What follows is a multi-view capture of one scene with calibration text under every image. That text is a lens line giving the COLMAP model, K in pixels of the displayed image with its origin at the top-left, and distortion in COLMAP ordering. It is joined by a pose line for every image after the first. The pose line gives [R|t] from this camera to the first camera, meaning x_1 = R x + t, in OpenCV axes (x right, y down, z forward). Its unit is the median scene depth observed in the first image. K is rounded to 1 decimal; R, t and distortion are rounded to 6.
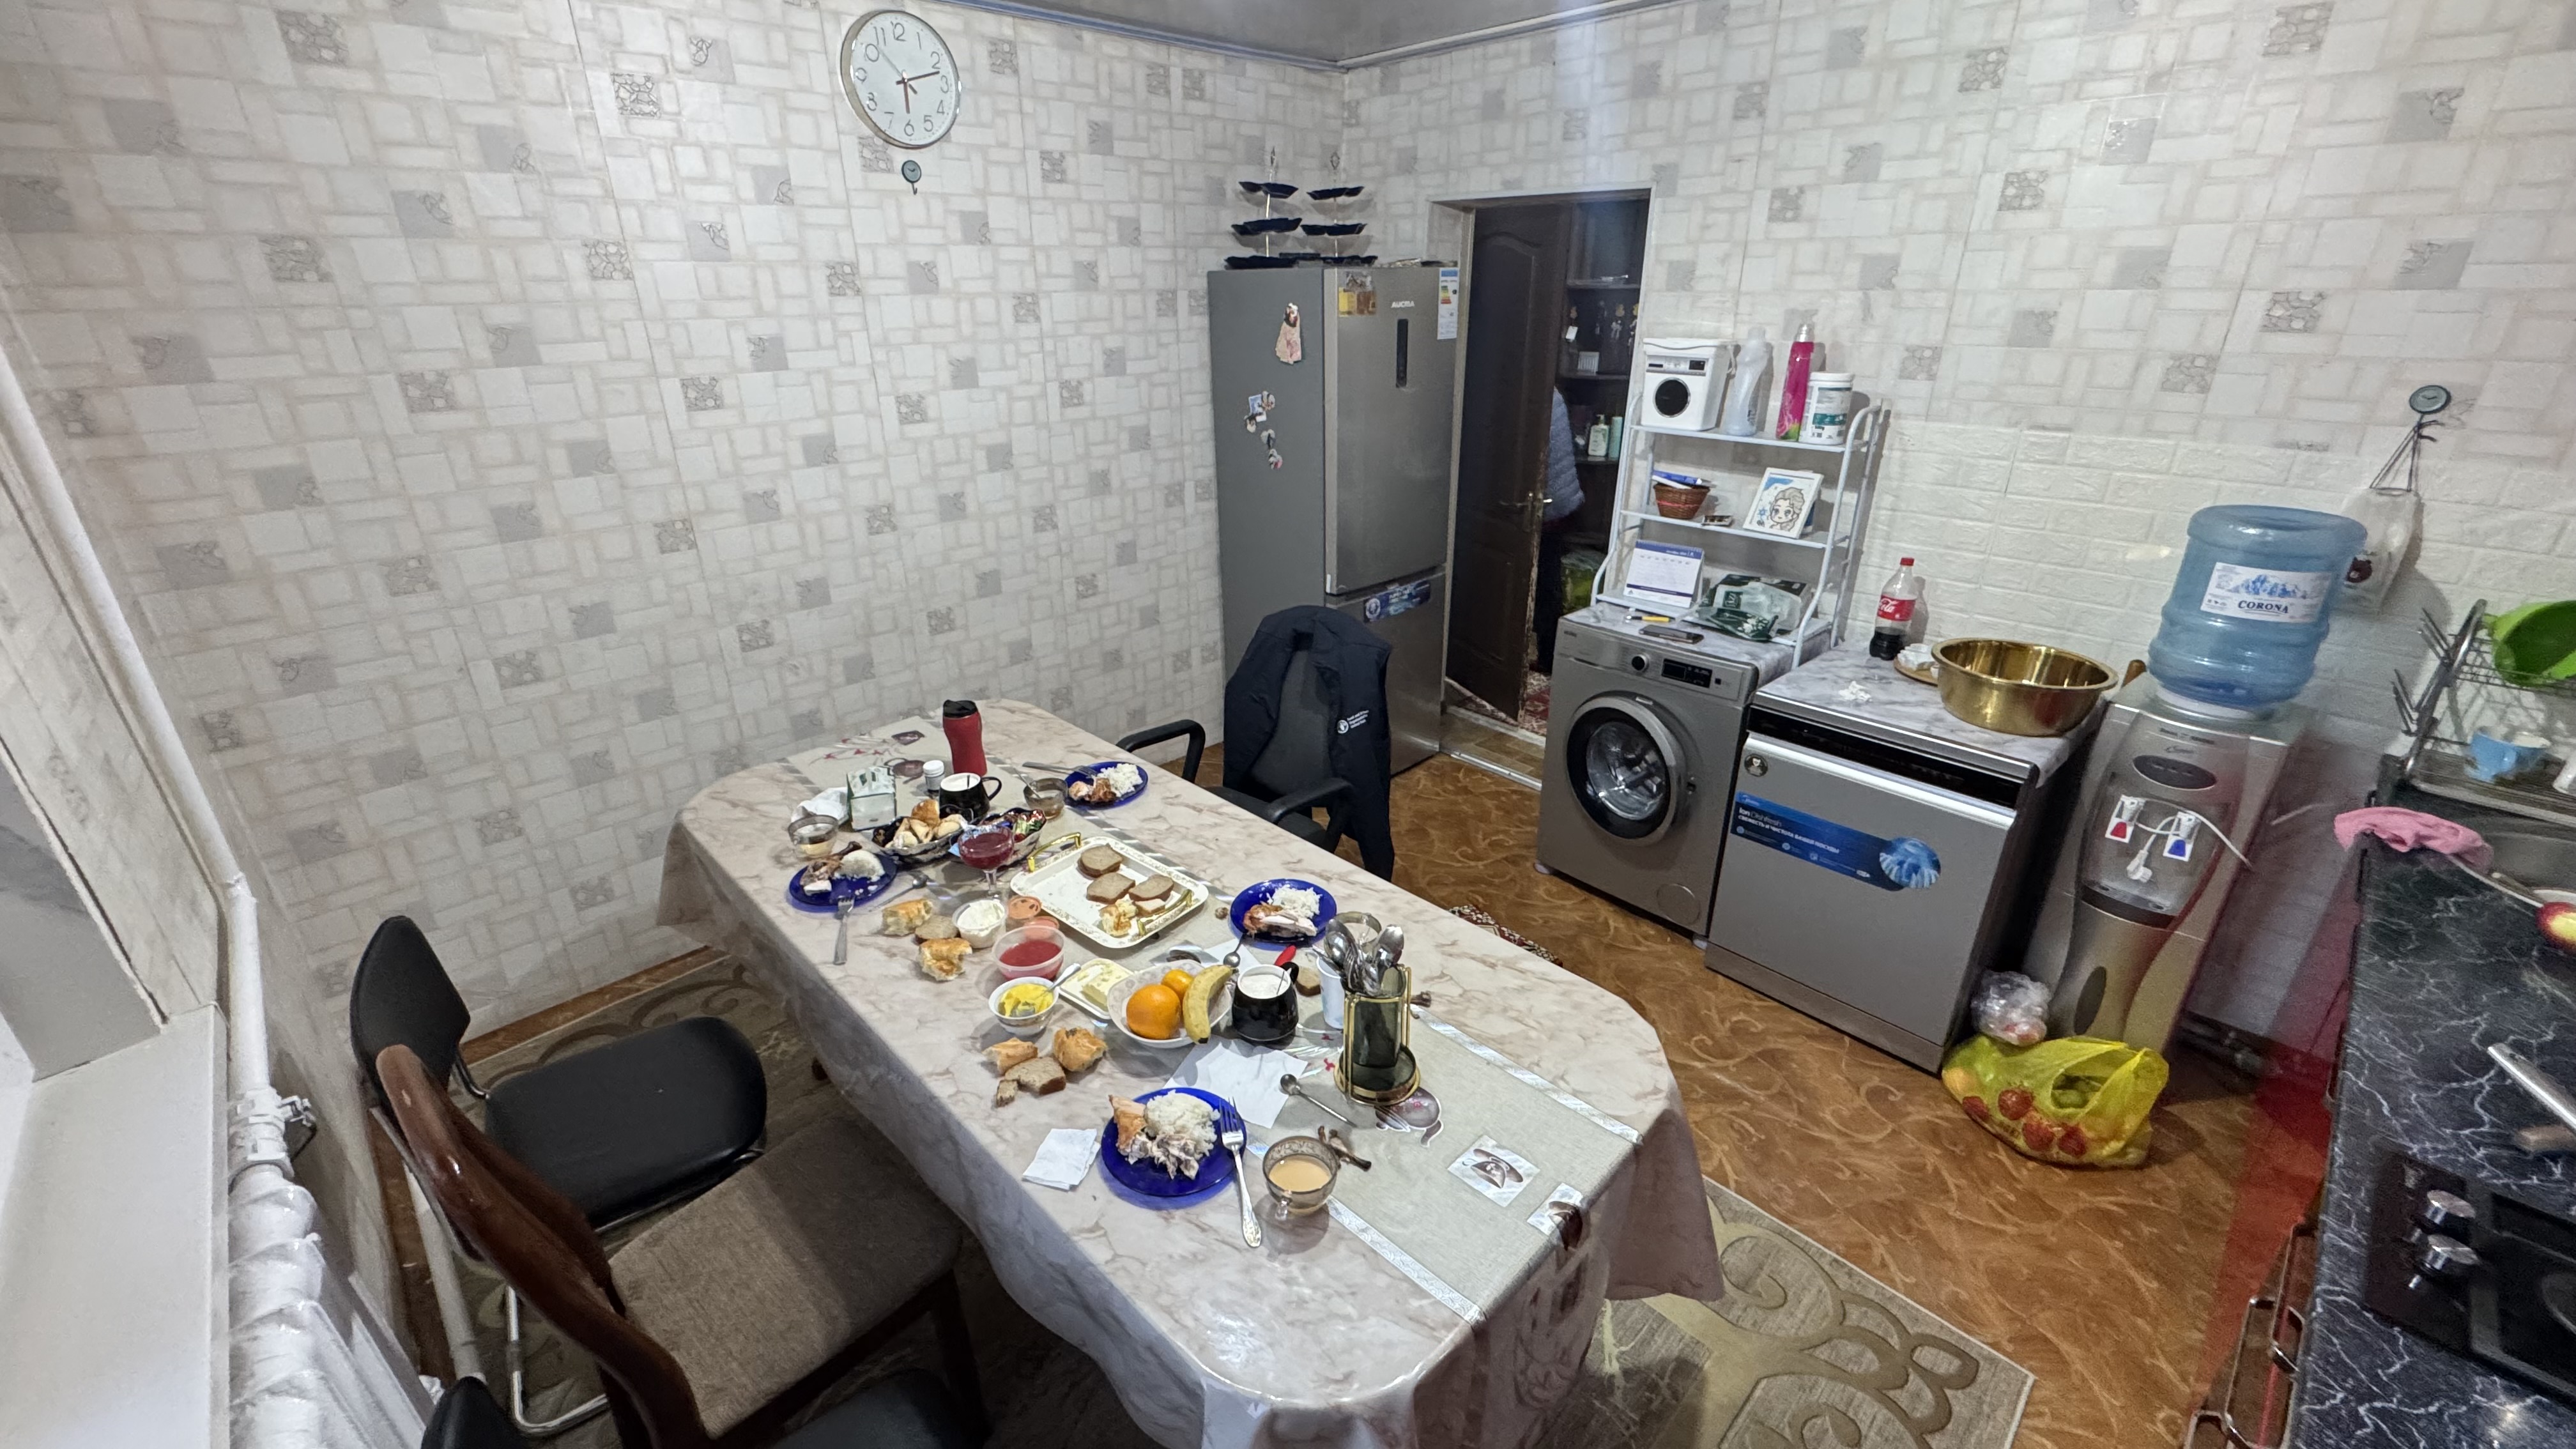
lens RADIAL K [[1027.5, 0, 1288.0], [0, 1027.5, 724.5], [0, 0, 1]] dist [-0.000934, 0.000316]
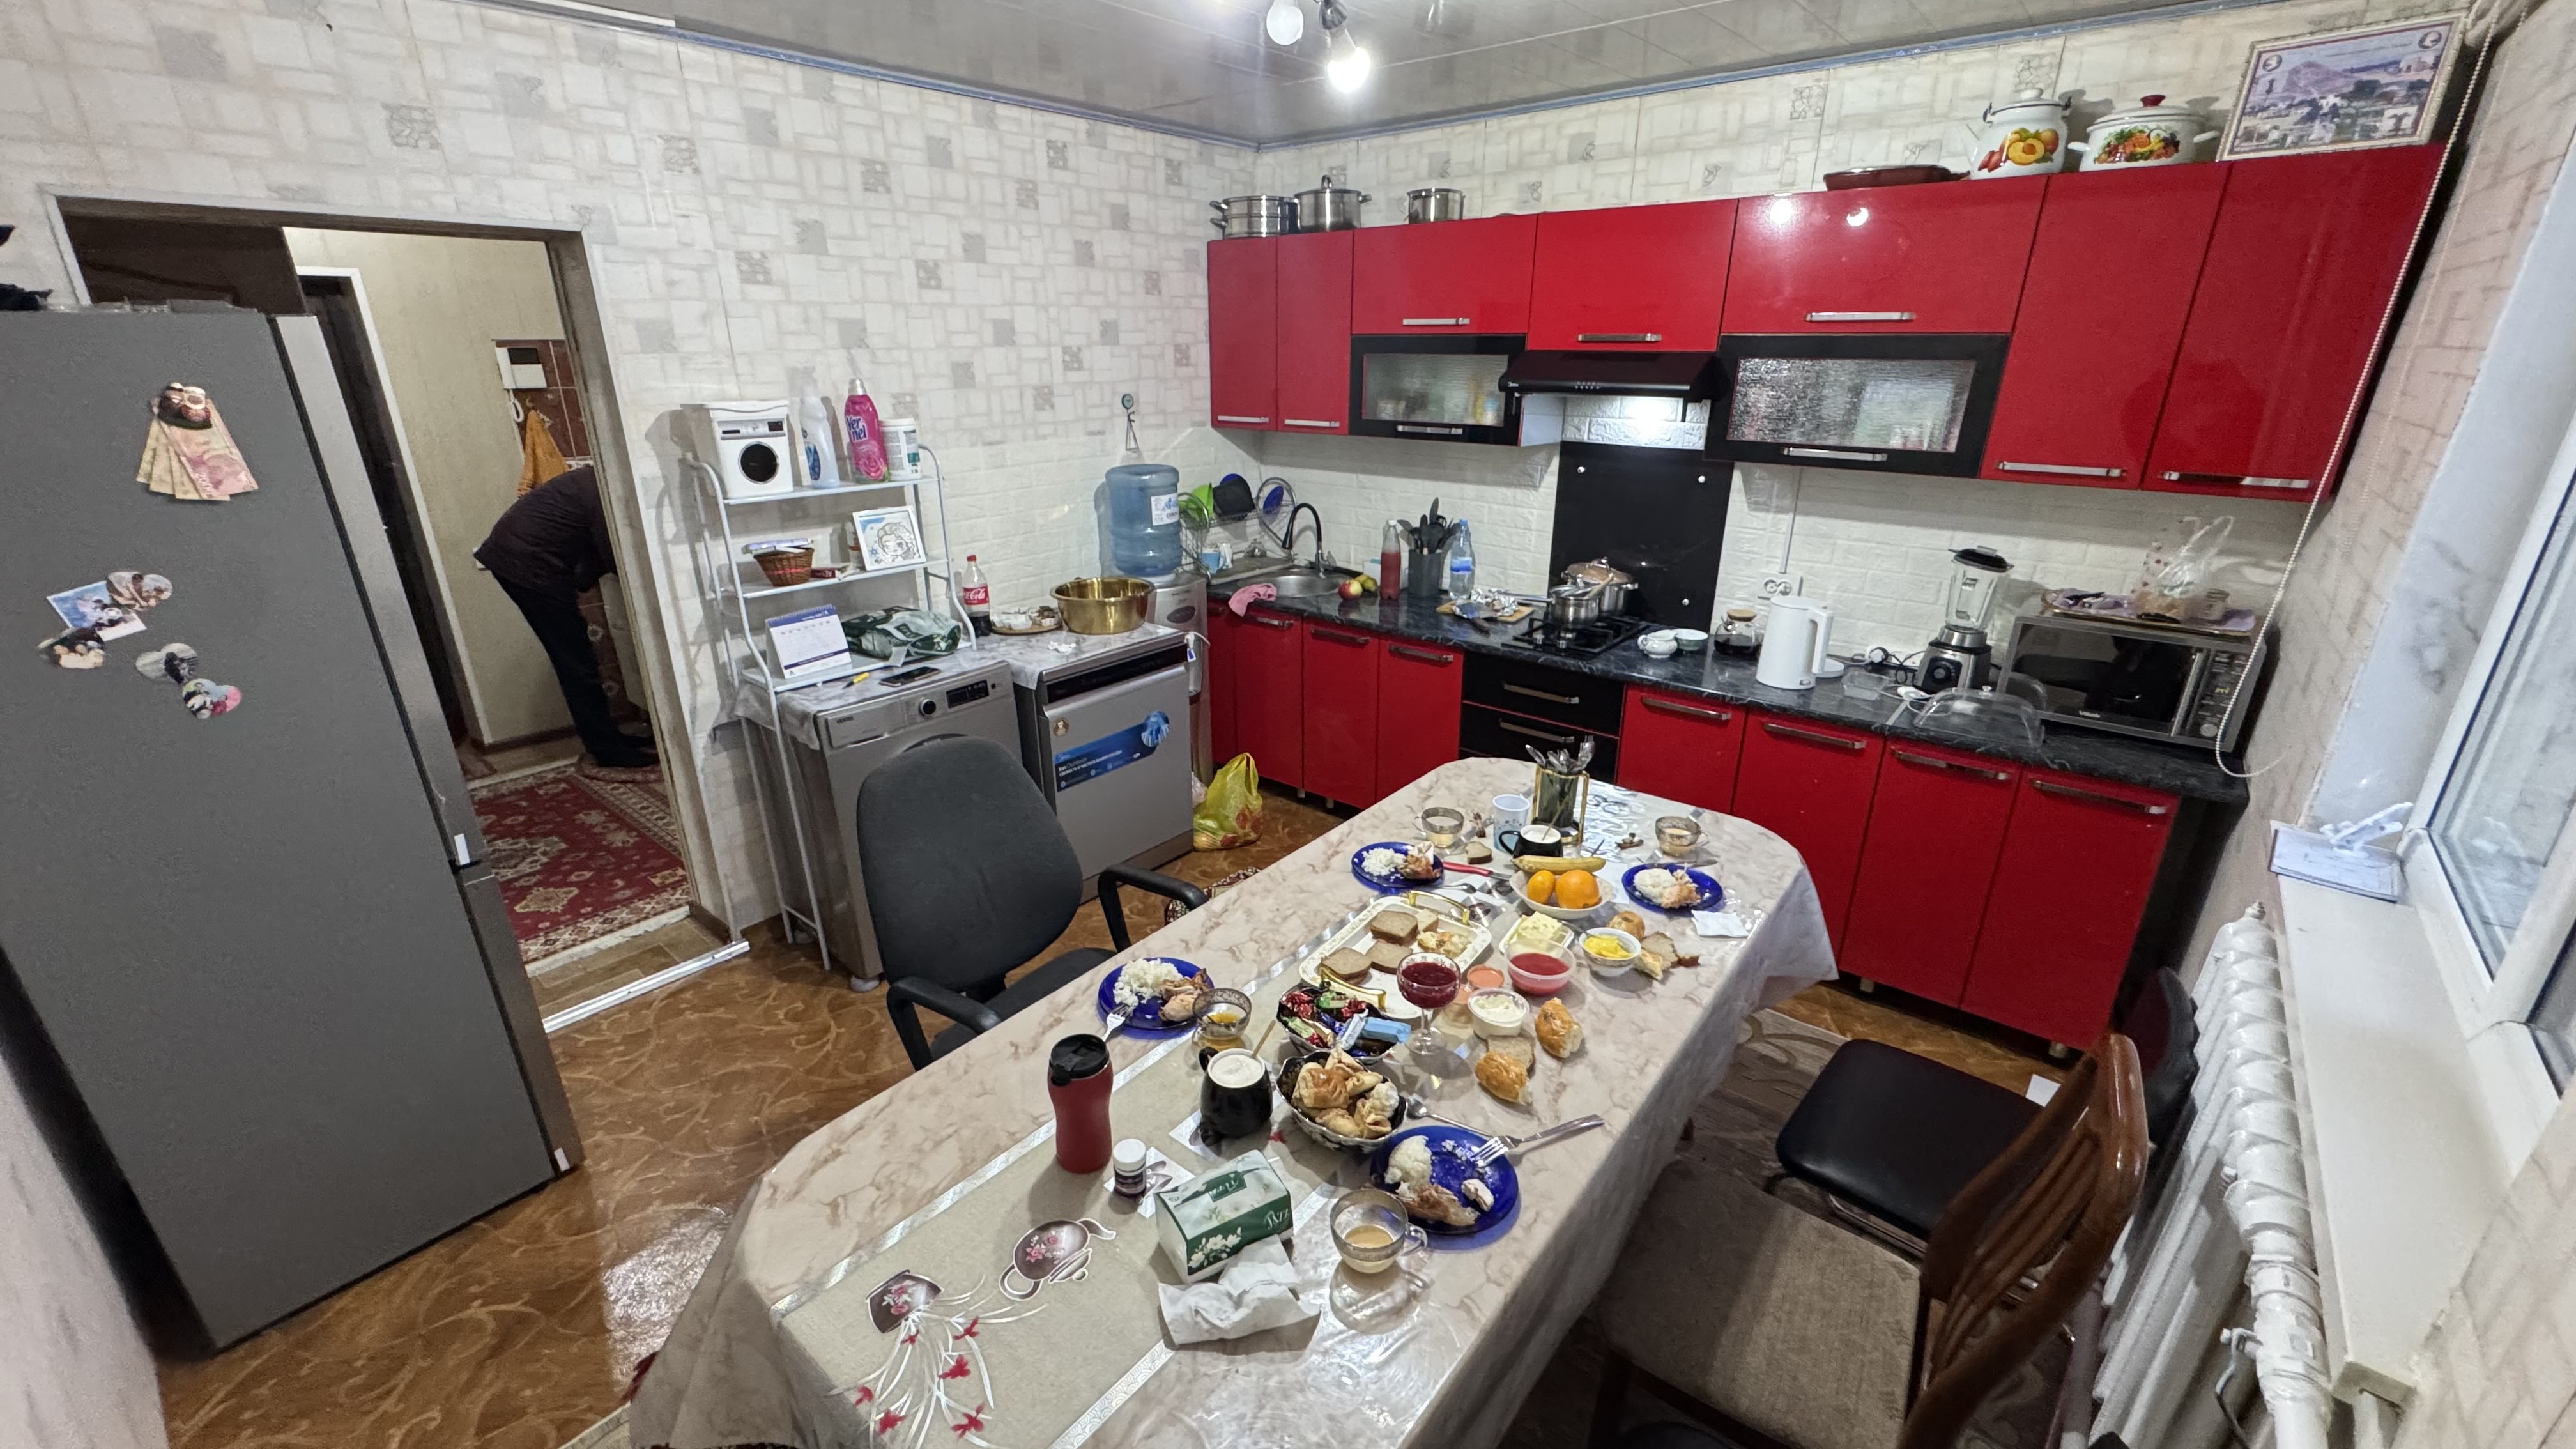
lens RADIAL K [[1027.5, 0, 1288.0], [0, 1027.5, 724.5], [0, 0, 1]] dist [-0.000934, 0.000316]
pose [[-0.111961, -0.343433, 0.932480, -0.659442], [0.399985, 0.843430, 0.358661, -0.271152], [-0.909657, 0.413134, 0.042937, 0.646337]]
